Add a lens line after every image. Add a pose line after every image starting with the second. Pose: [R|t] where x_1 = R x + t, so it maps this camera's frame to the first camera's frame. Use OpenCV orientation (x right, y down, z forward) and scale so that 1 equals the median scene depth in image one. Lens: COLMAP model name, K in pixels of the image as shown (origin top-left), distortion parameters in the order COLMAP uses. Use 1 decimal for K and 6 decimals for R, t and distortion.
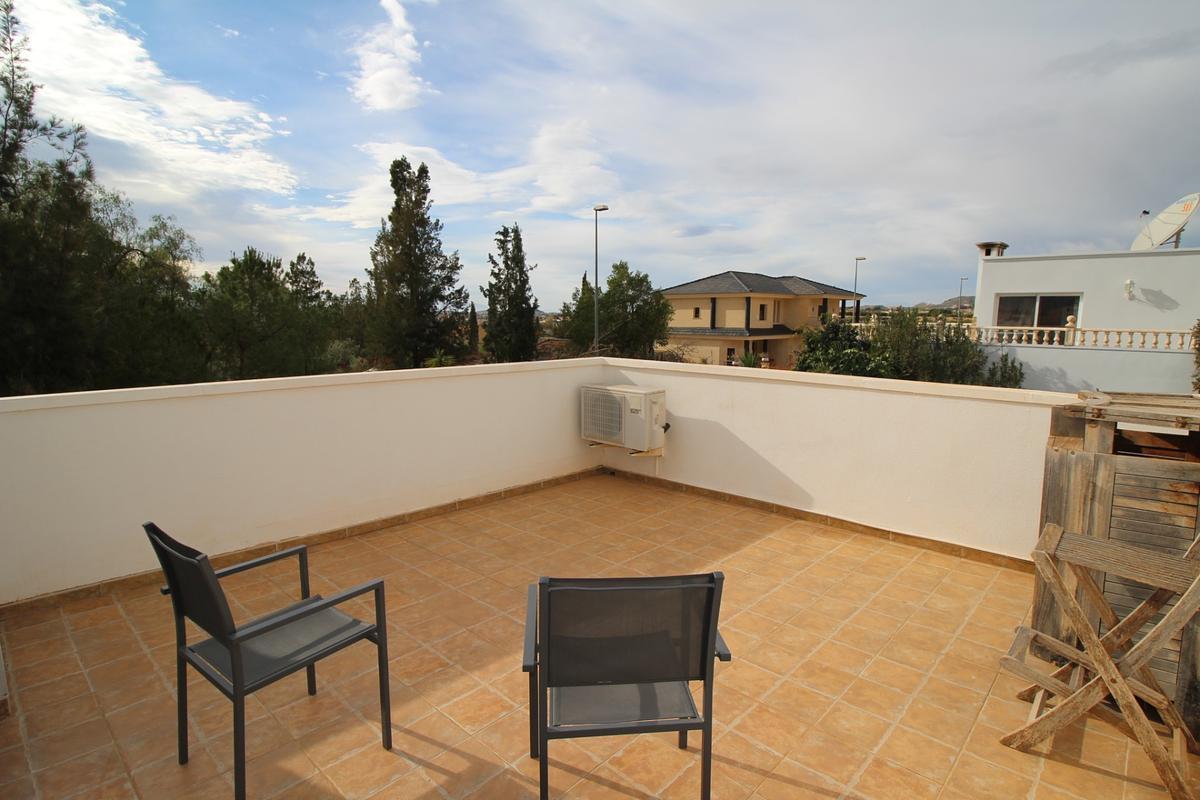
lens RADIAL K [[586.7, 0, 607.4], [0, 586.7, 399.0], [0, 0, 1]] dist [-0.006709, -0.001165]
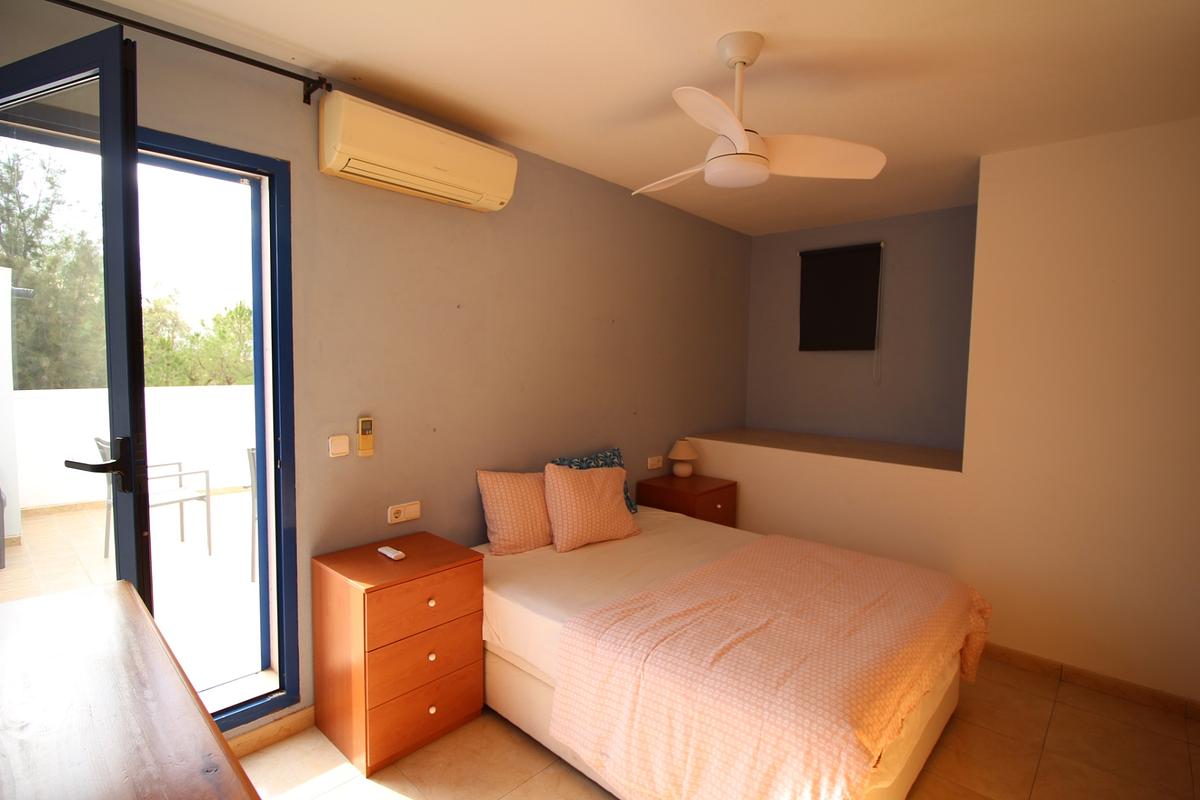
lens RADIAL K [[586.7, 0, 633.1], [0, 586.7, 400.0], [0, 0, 1]] dist [-0.006709, -0.001165]
pose [[0.999791, 0.012884, 0.015880, 0.218662], [-0.011569, 0.996708, -0.080246, 0.042223], [-0.016862, 0.080046, 0.996649, -0.225467]]
